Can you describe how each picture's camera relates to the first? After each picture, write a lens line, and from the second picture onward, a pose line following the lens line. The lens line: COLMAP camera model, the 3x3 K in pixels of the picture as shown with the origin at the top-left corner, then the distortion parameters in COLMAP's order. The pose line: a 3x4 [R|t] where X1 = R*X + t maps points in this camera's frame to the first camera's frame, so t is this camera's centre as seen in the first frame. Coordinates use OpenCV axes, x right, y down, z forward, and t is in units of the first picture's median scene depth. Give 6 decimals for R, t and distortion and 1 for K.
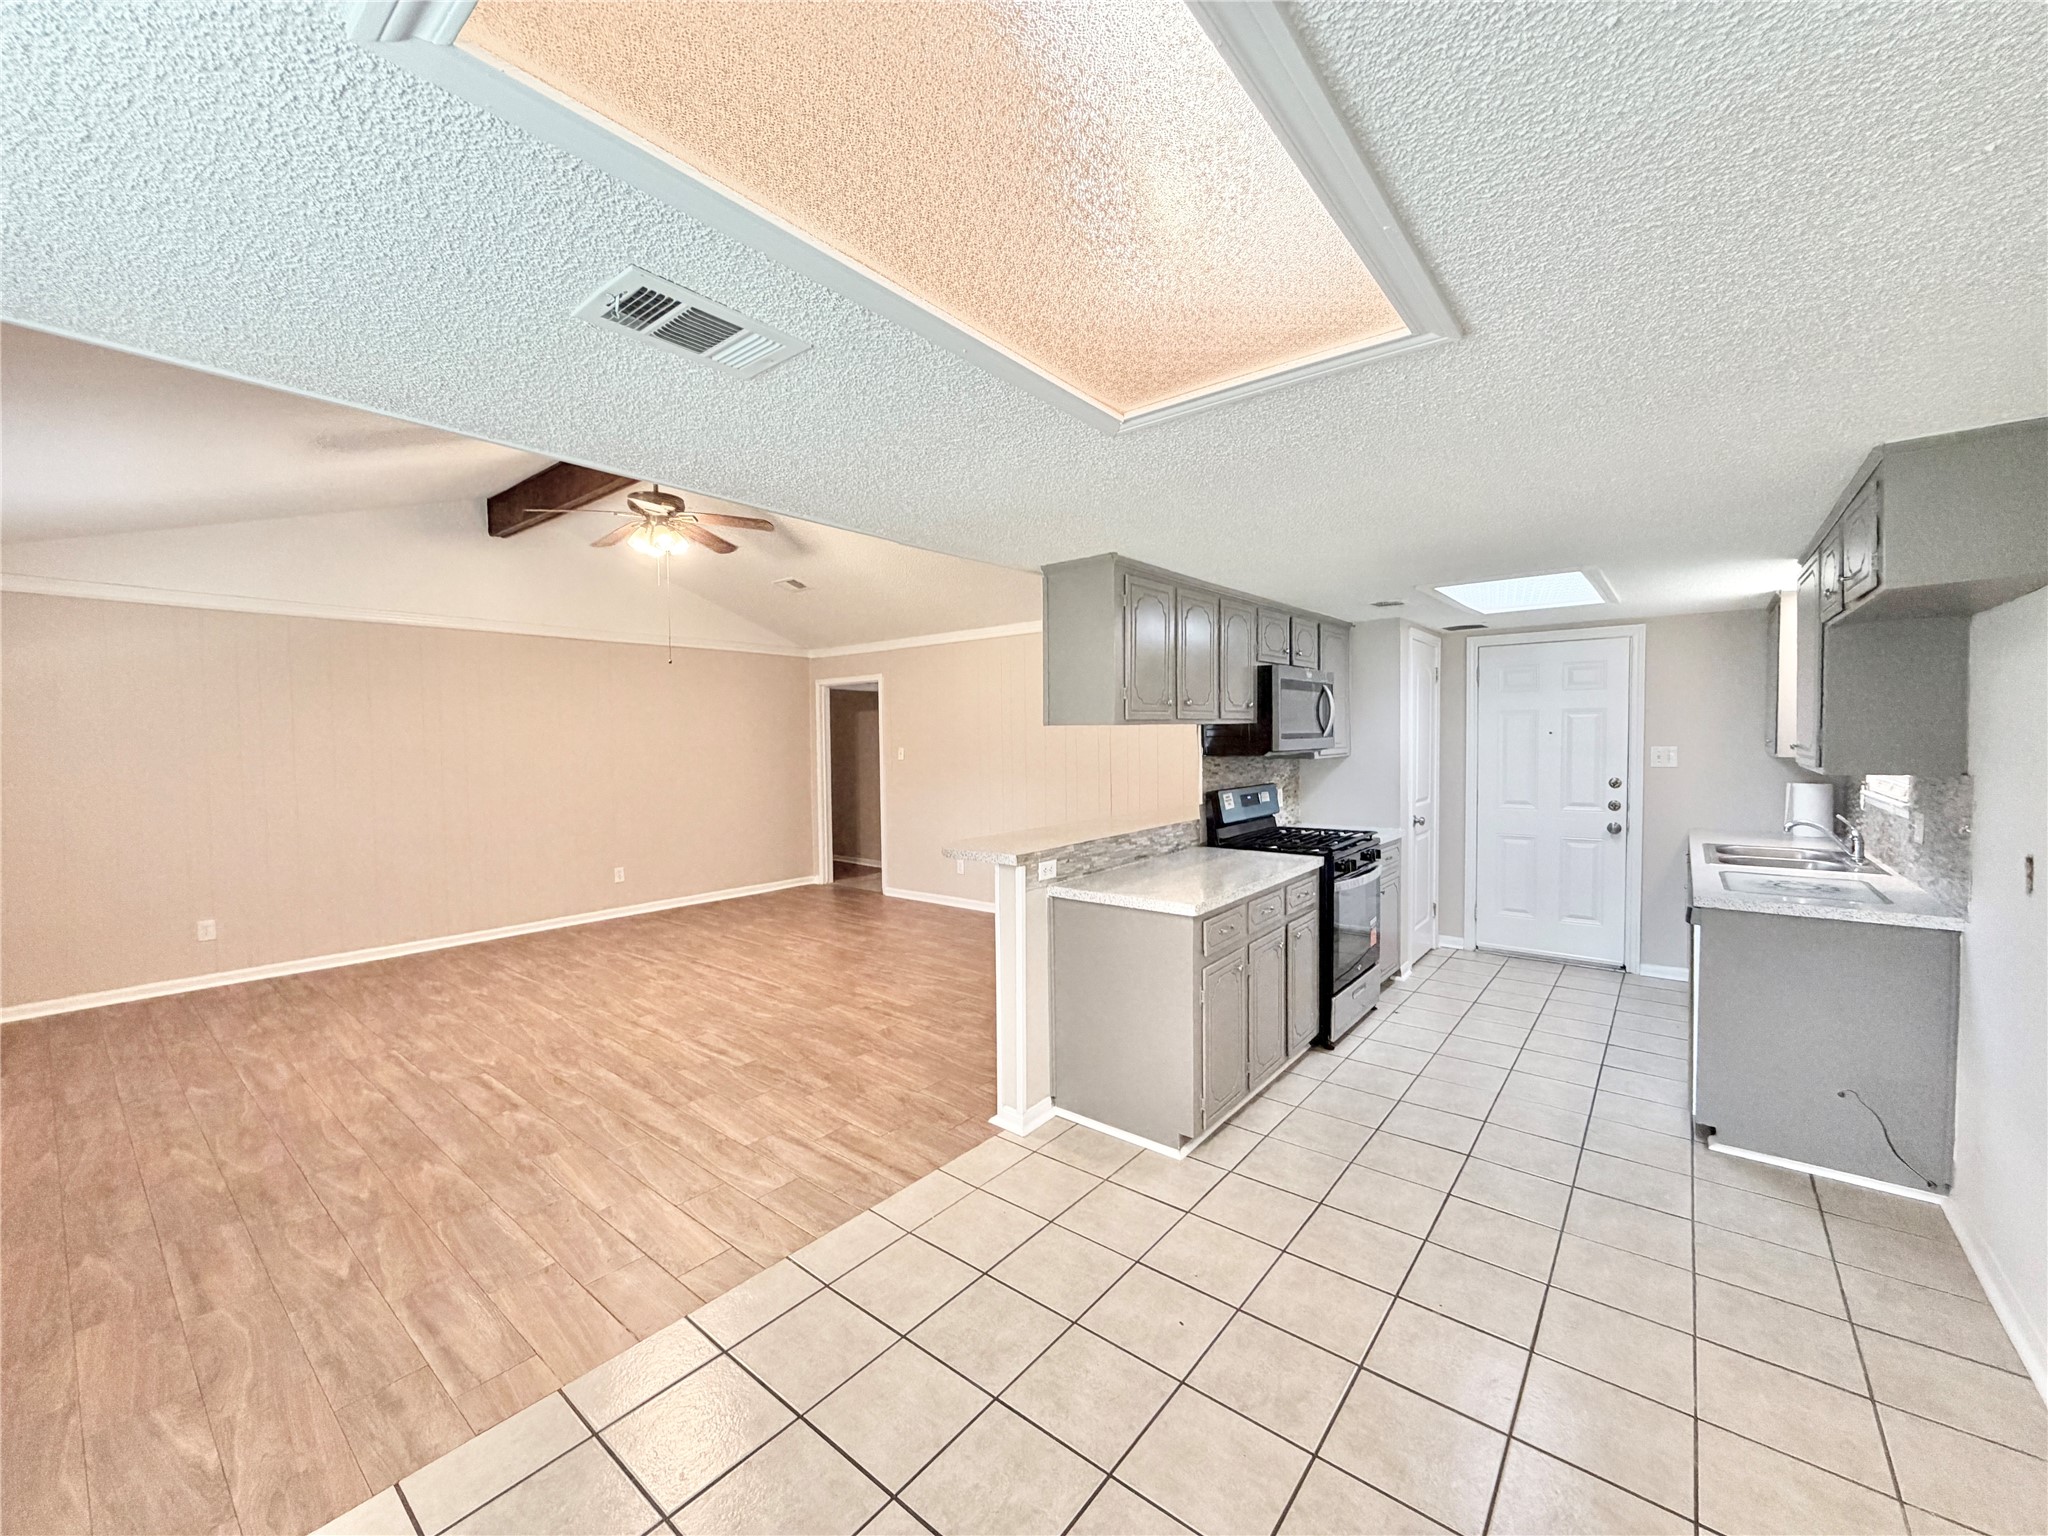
lens RADIAL K [[815.0, 0, 1020.0], [0, 815.0, 770.6], [0, 0, 1]] dist [0.000861, -0.000050]
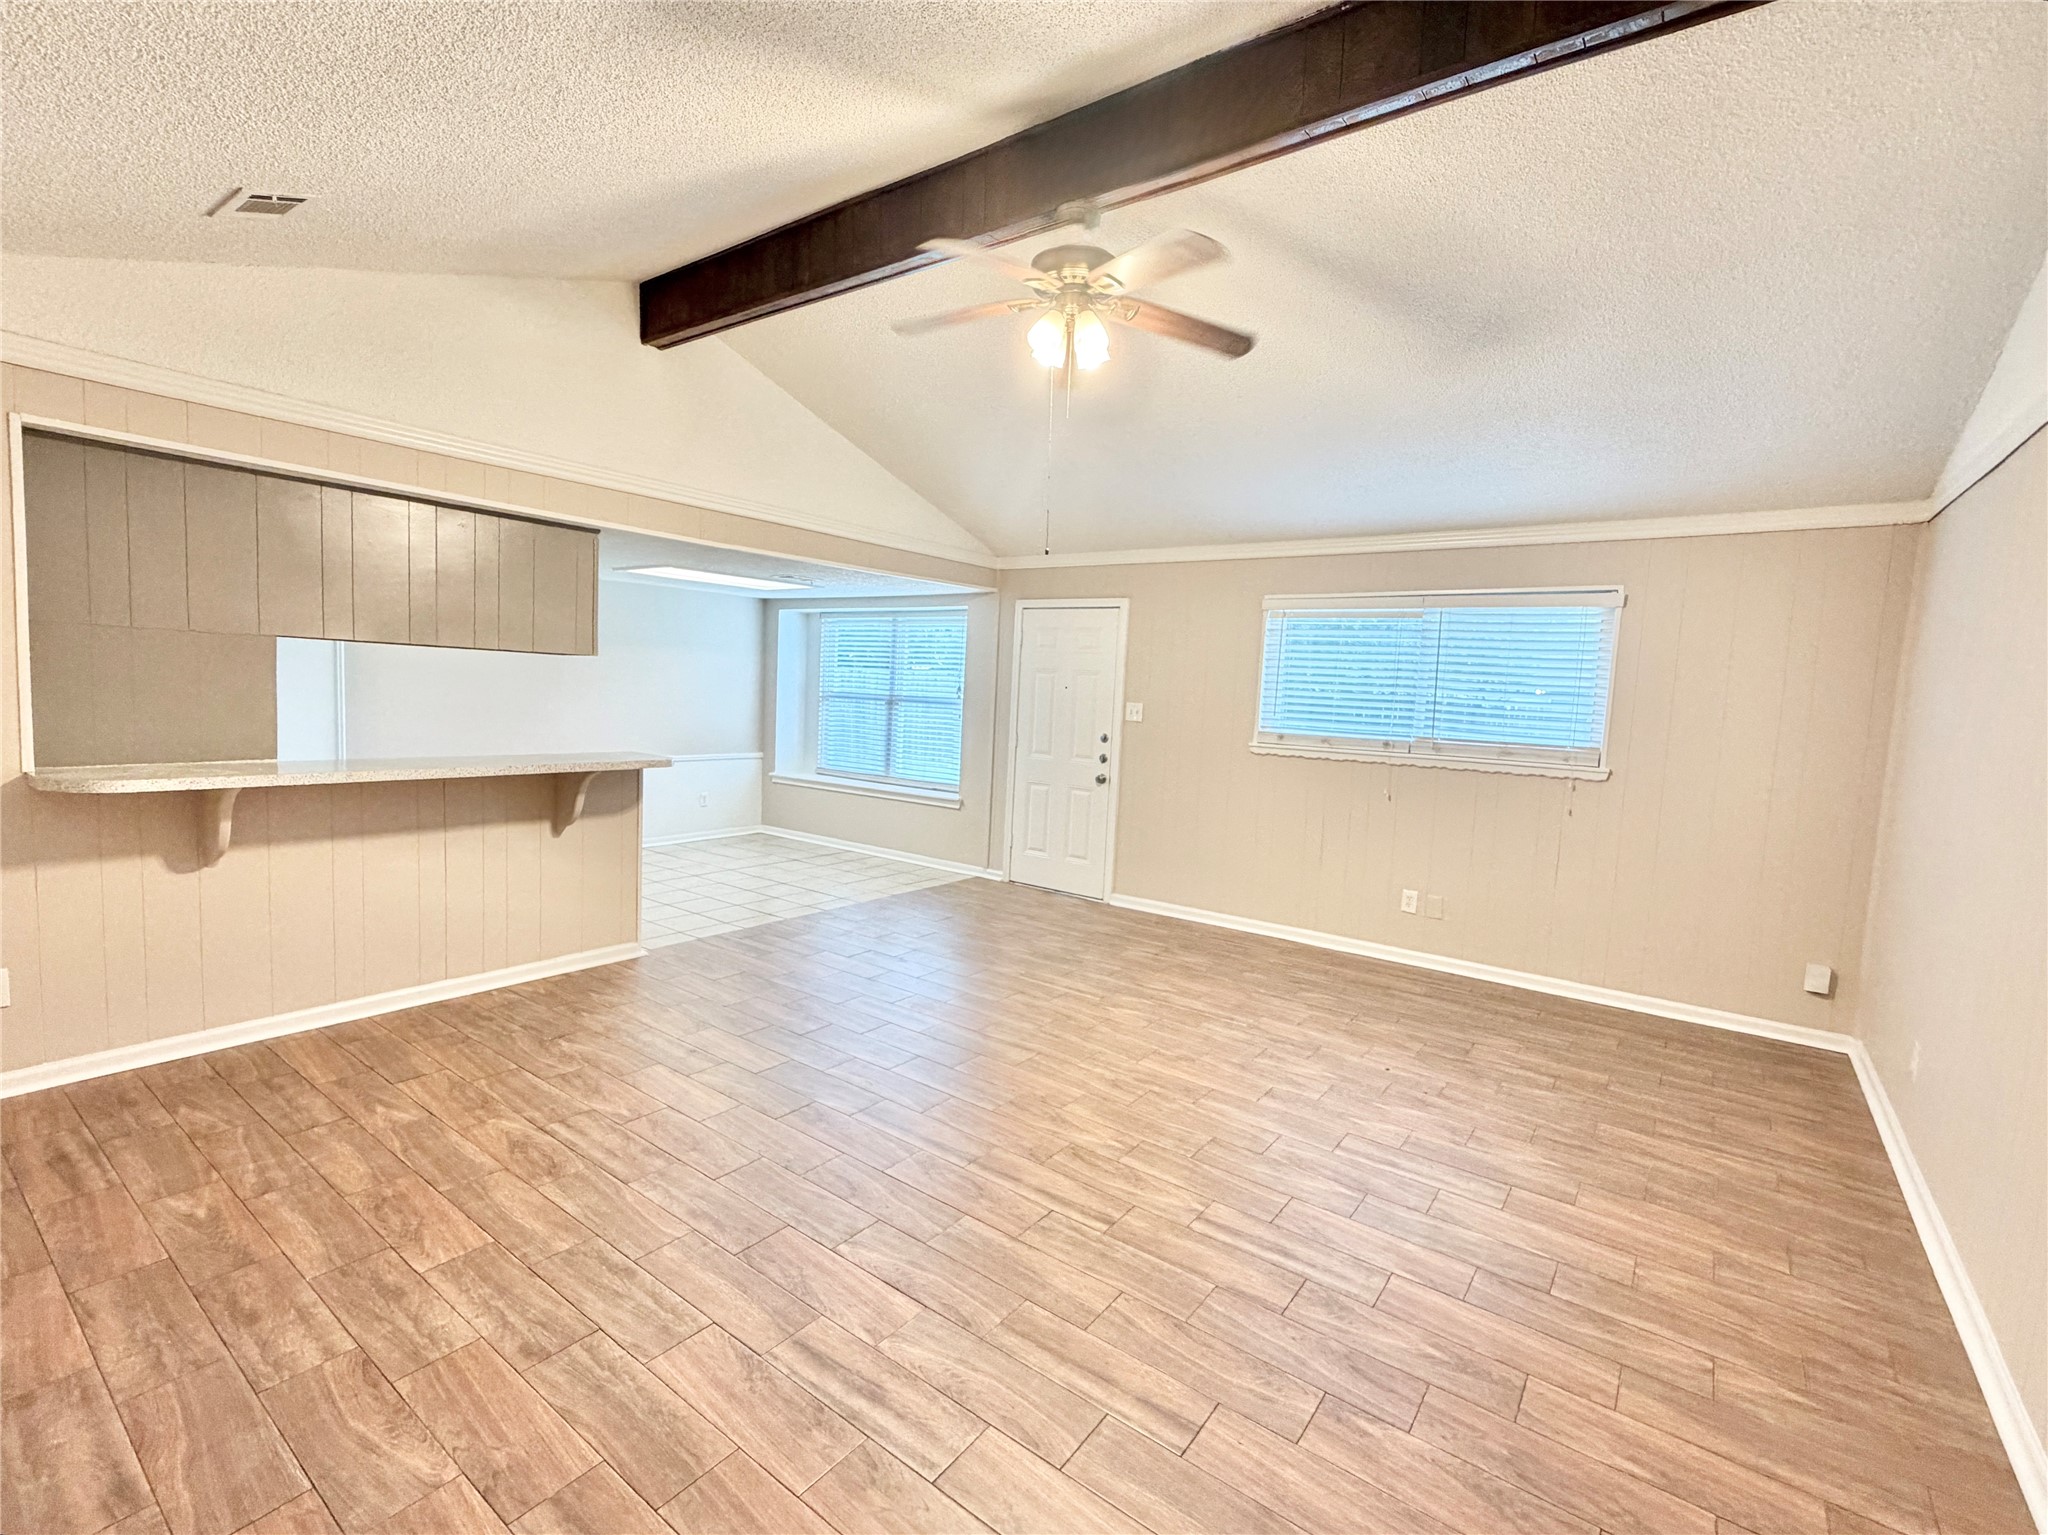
lens RADIAL K [[925.8, 0, 1015.6], [0, 925.8, 770.1], [0, 0, 1]] dist [0.001355, -0.000179]
pose [[-0.998638, -0.029996, -0.042678, -0.453908], [-0.035425, 0.990517, 0.132742, -0.074942], [0.038292, 0.134073, -0.990231, 1.994663]]
